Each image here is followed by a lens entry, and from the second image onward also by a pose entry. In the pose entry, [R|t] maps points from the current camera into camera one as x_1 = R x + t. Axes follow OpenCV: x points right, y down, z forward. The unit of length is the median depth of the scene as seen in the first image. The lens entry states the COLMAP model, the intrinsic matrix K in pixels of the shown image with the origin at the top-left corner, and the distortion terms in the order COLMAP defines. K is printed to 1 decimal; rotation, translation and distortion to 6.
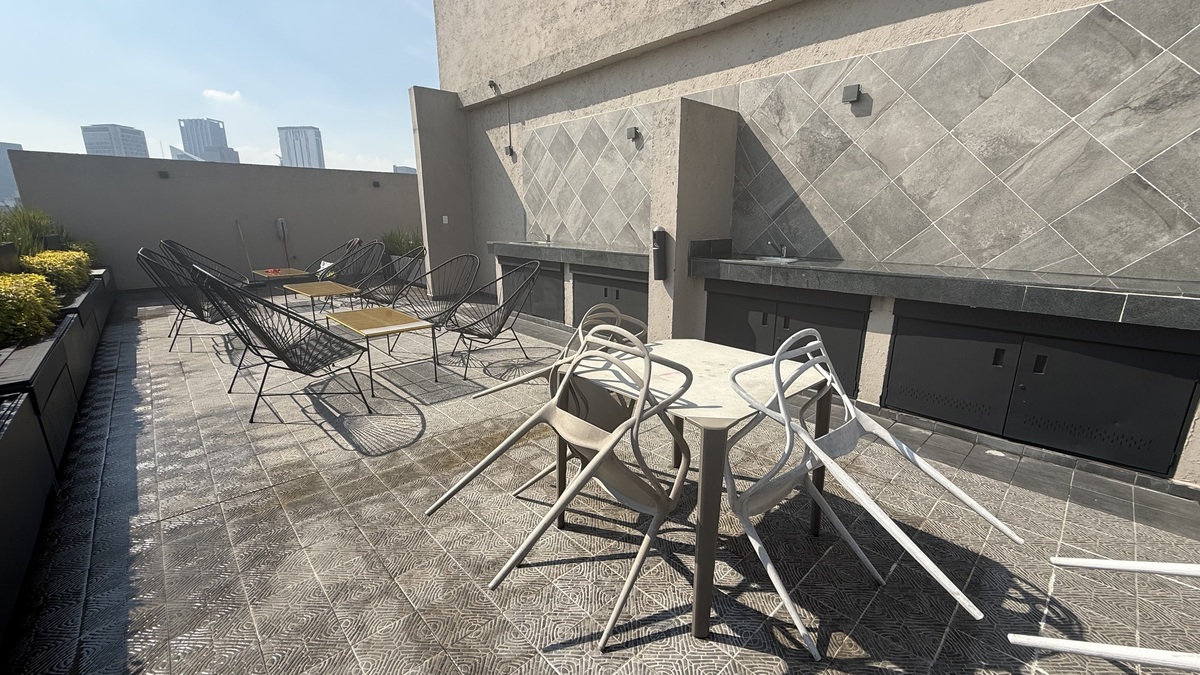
lens RADIAL K [[478.0, 0, 595.7], [0, 478.0, 338.7], [0, 0, 1]] dist [-0.000284, 0.000854]
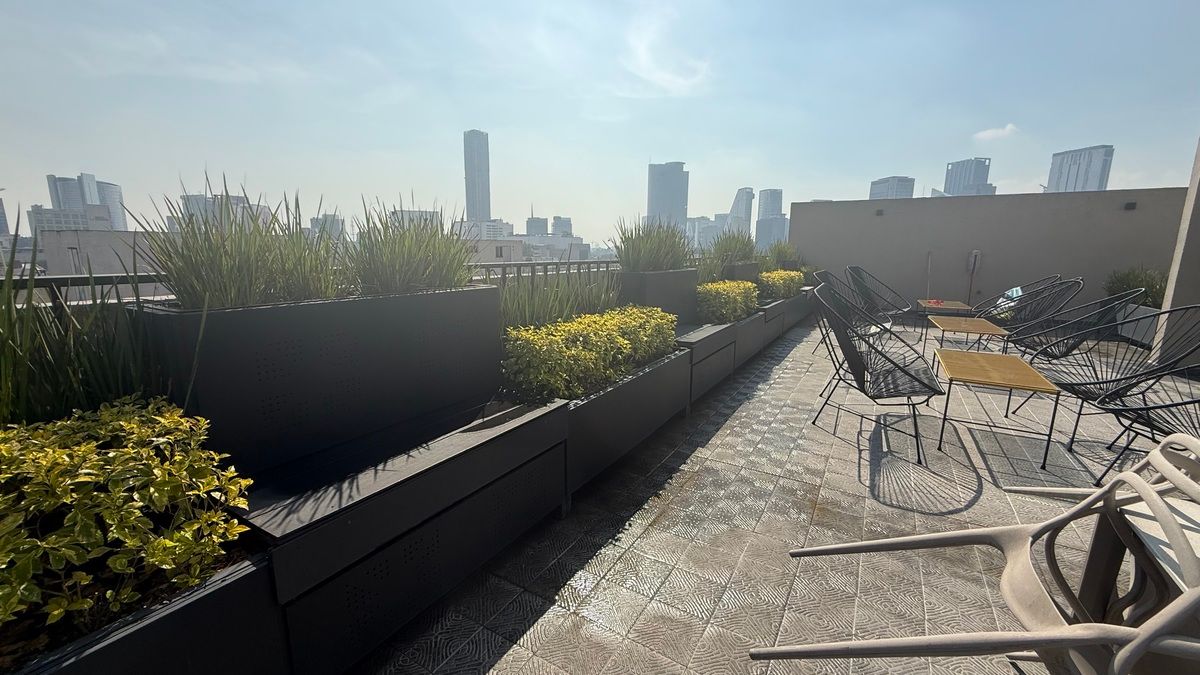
lens RADIAL K [[478.0, 0, 595.0], [0, 478.0, 339.4], [0, 0, 1]] dist [-0.000284, 0.000854]
pose [[0.275885, 0.182052, -0.943793, 0.146304], [-0.247218, 0.962306, 0.113358, -0.014470], [0.928855, 0.202049, 0.310492, 0.134165]]
